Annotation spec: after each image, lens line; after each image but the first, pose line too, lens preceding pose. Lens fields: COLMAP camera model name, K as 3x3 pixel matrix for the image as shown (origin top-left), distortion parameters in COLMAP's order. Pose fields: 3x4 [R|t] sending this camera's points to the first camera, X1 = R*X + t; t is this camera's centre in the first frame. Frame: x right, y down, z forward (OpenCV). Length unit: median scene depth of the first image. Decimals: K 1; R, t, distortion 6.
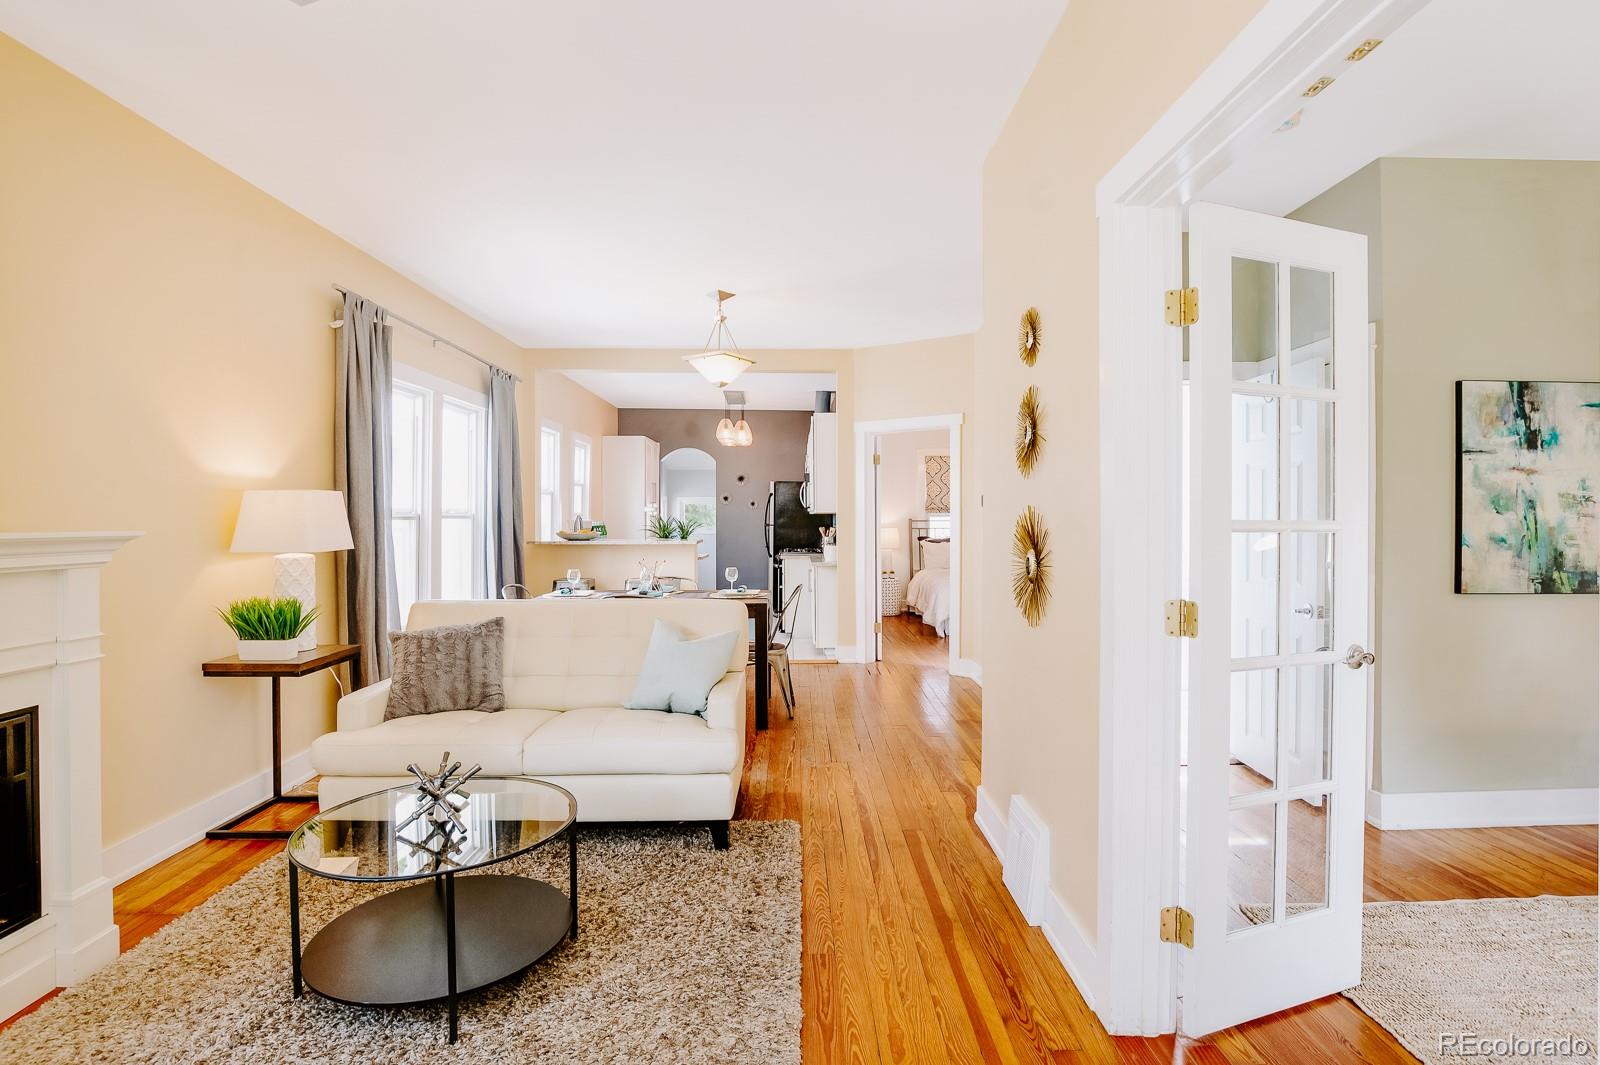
lens RADIAL K [[805.2, 0, 798.3], [0, 805.2, 518.1], [0, 0, 1]] dist [-0.023892, 0.003646]
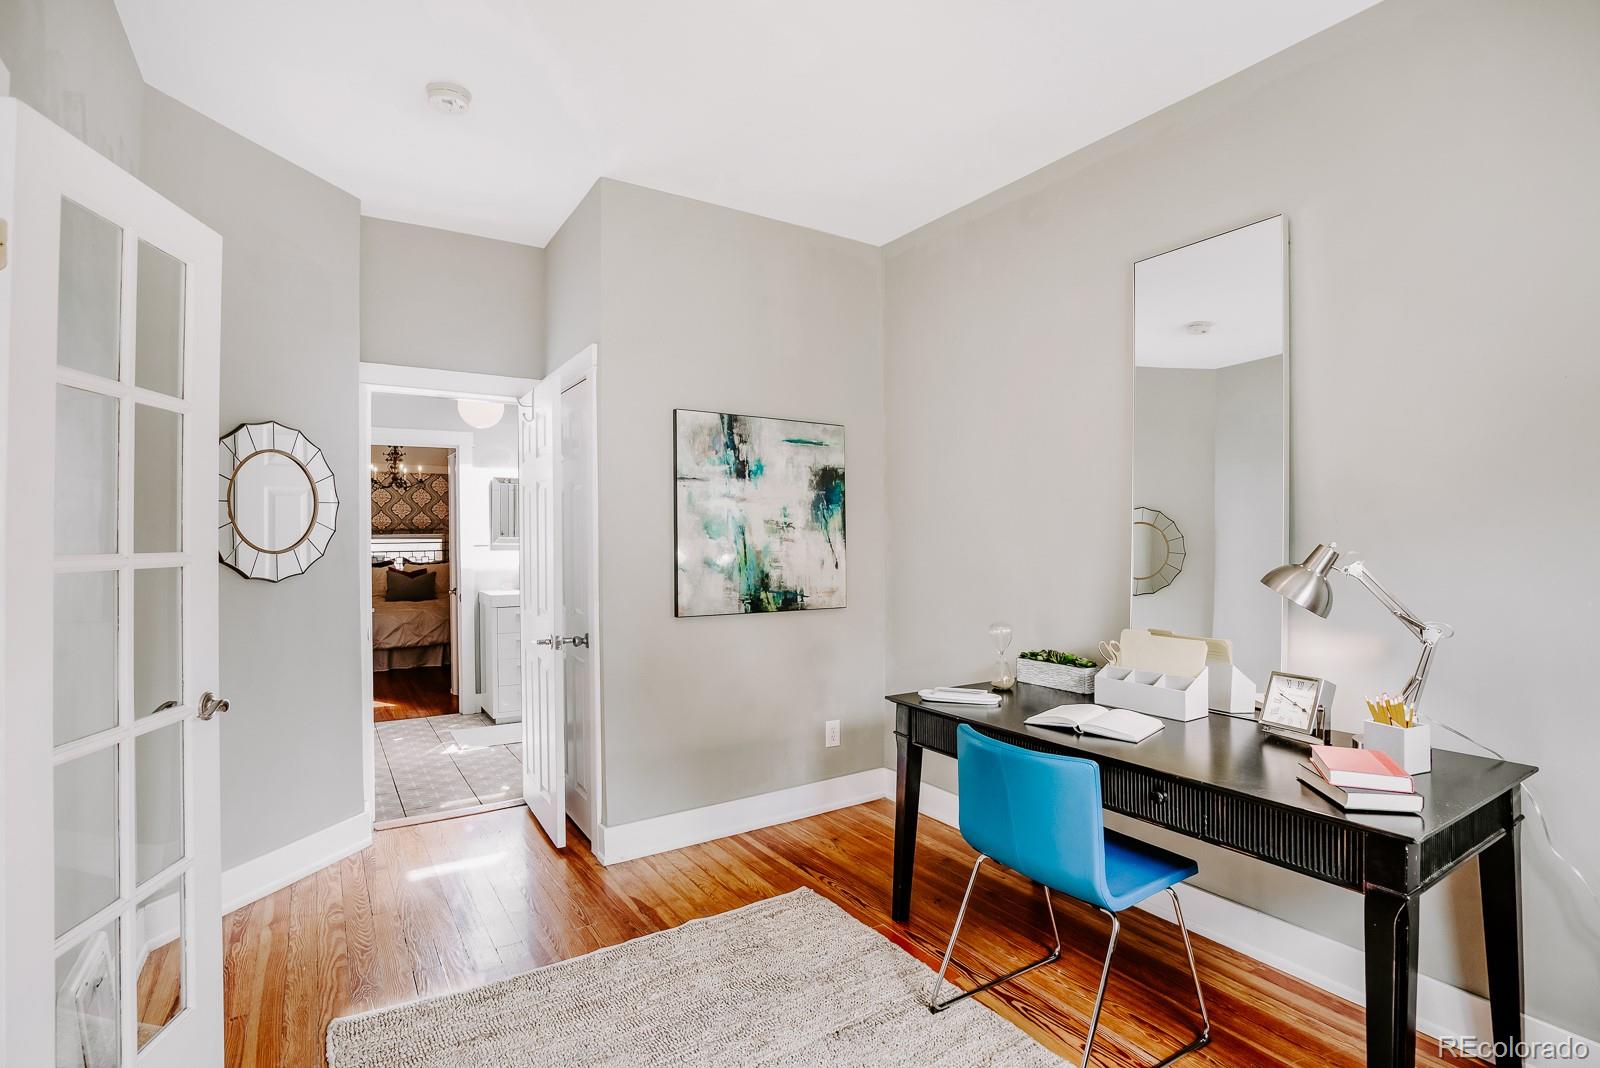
lens RADIAL K [[777.6, 0, 801.9], [0, 777.6, 523.1], [0, 0, 1]] dist [-0.029605, 0.005941]
pose [[0.845789, 0.007001, 0.533472, 0.436241], [0.006223, 0.999716, -0.022985, -0.001918], [-0.533482, 0.022760, 0.845505, 0.067594]]
